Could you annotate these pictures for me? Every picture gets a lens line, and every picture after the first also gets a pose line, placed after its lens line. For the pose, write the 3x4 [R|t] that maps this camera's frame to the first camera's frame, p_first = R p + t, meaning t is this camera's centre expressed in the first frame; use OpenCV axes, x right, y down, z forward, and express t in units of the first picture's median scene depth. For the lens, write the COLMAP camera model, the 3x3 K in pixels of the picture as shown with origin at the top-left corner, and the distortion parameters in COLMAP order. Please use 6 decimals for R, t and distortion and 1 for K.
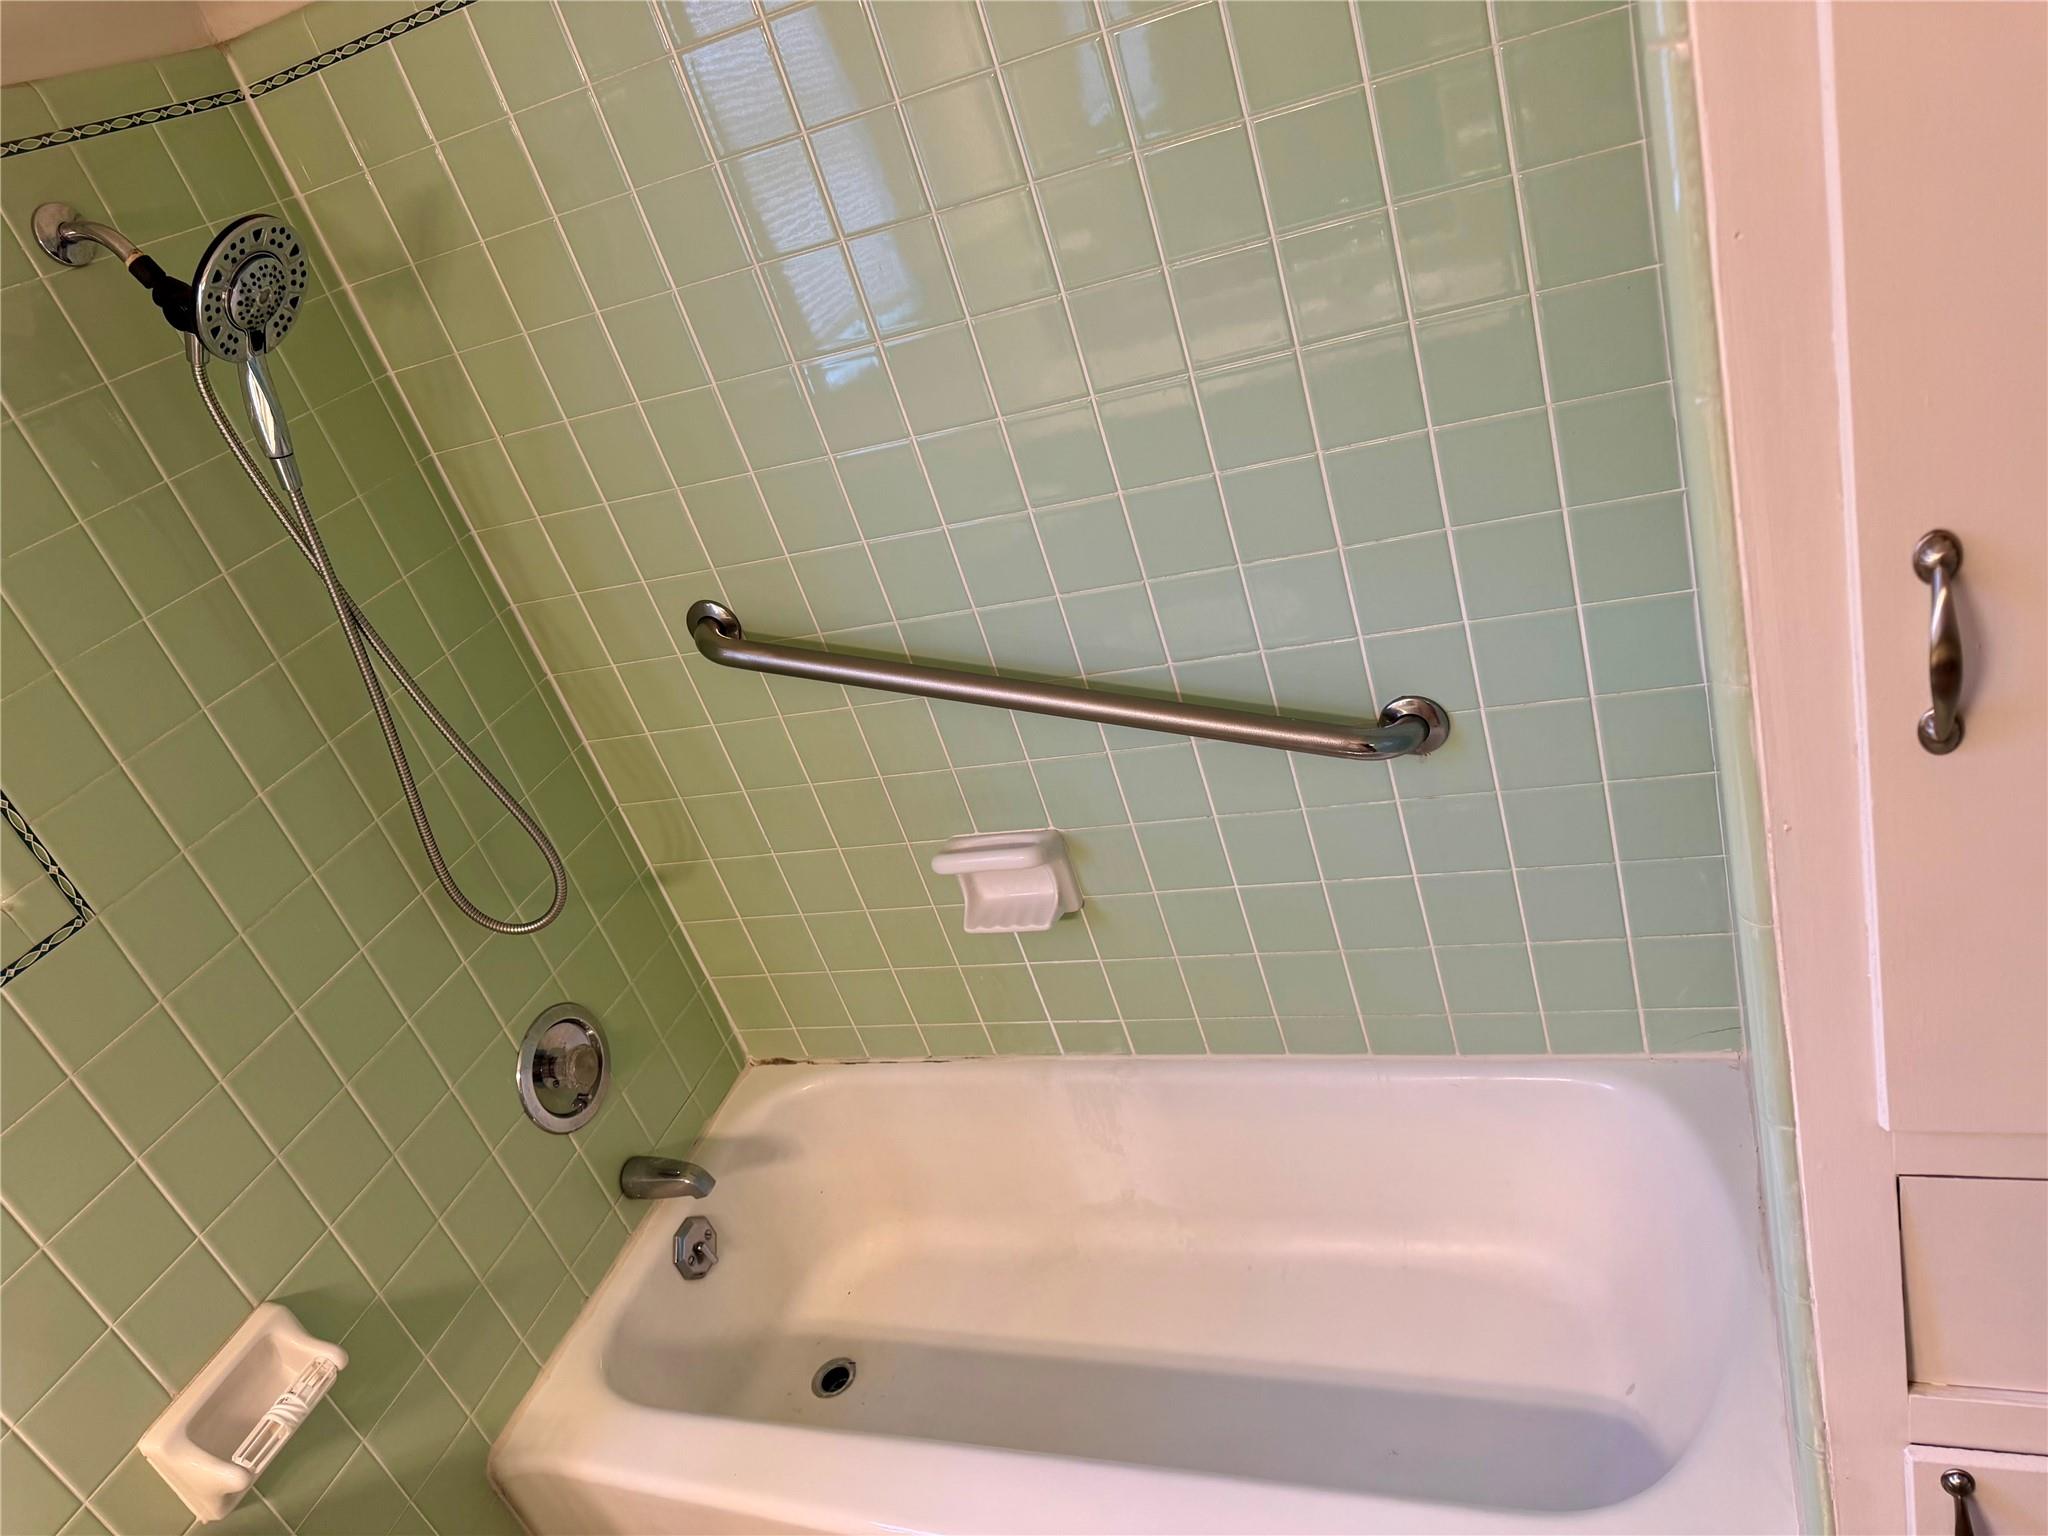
lens RADIAL K [[1453.1, 0, 1024.0], [0, 1453.1, 768.0], [0, 0, 1]] dist [0.027648, -0.004237]
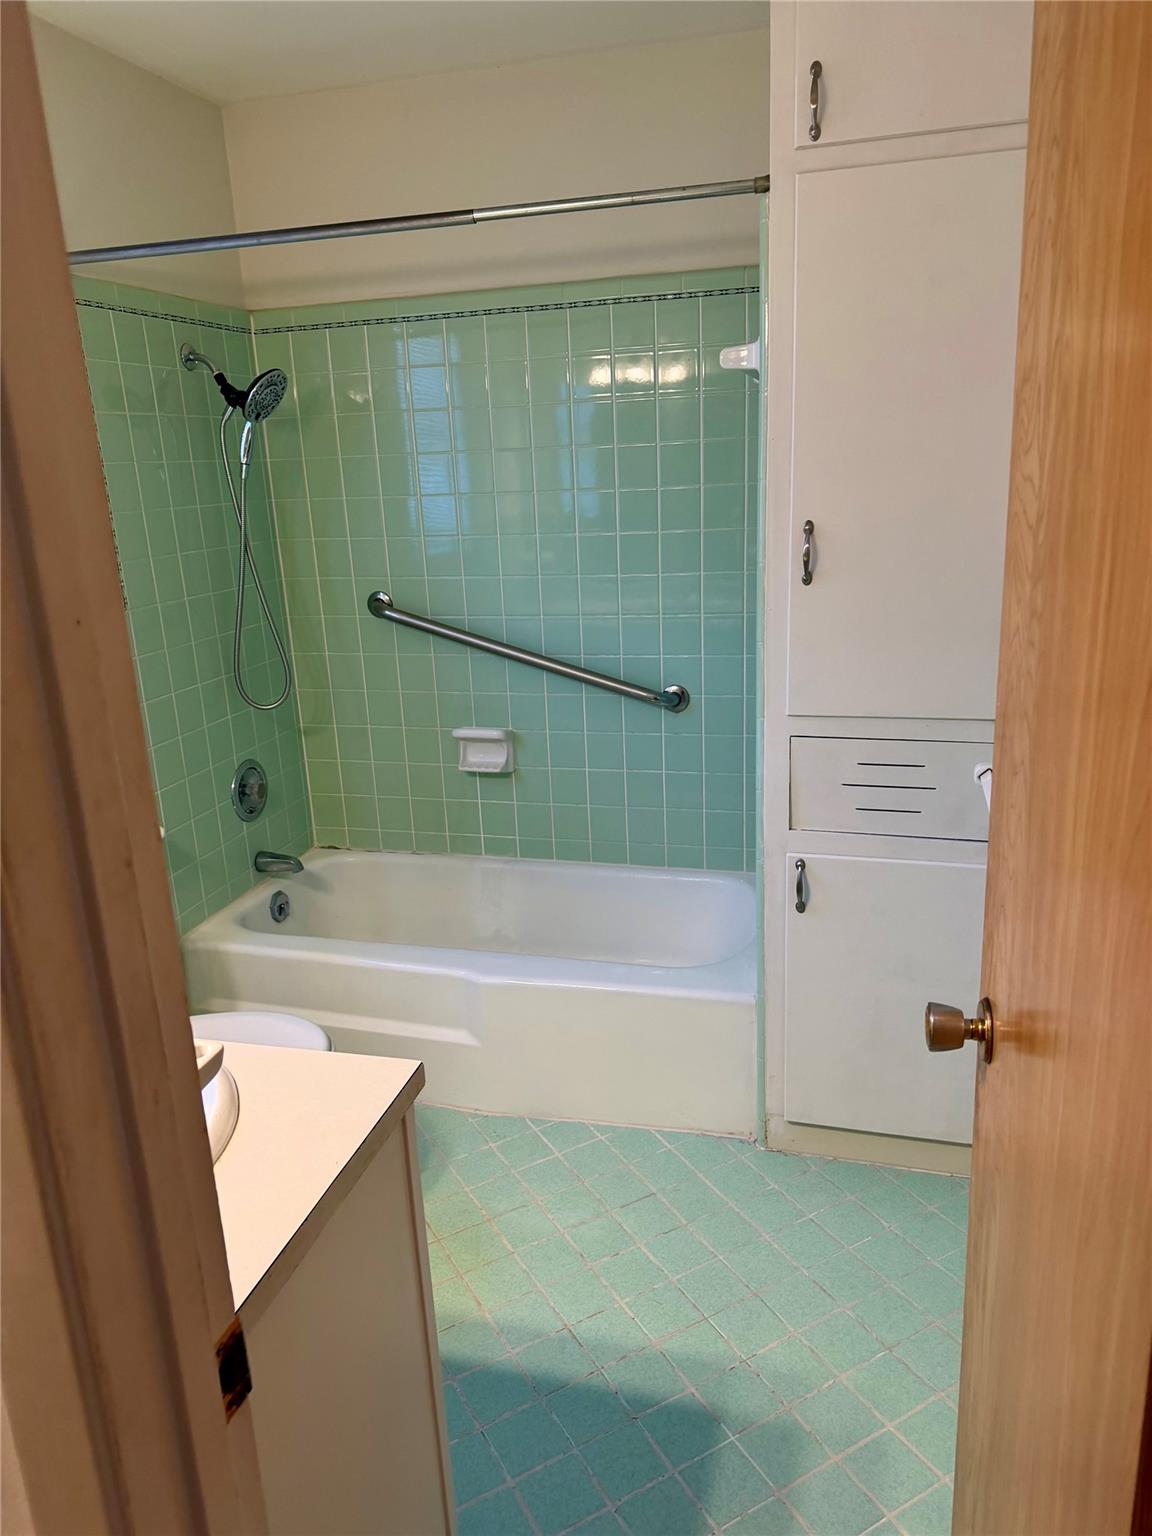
lens RADIAL K [[1081.7, 0, 576.0], [0, 1081.7, 768.0], [0, 0, 1]] dist [0.088330, -0.118765]
pose [[0.962629, 0.235735, 0.133319, -0.088518], [-0.201290, 0.952117, -0.230122, 0.447760], [-0.181183, 0.194686, 0.963987, -0.575548]]
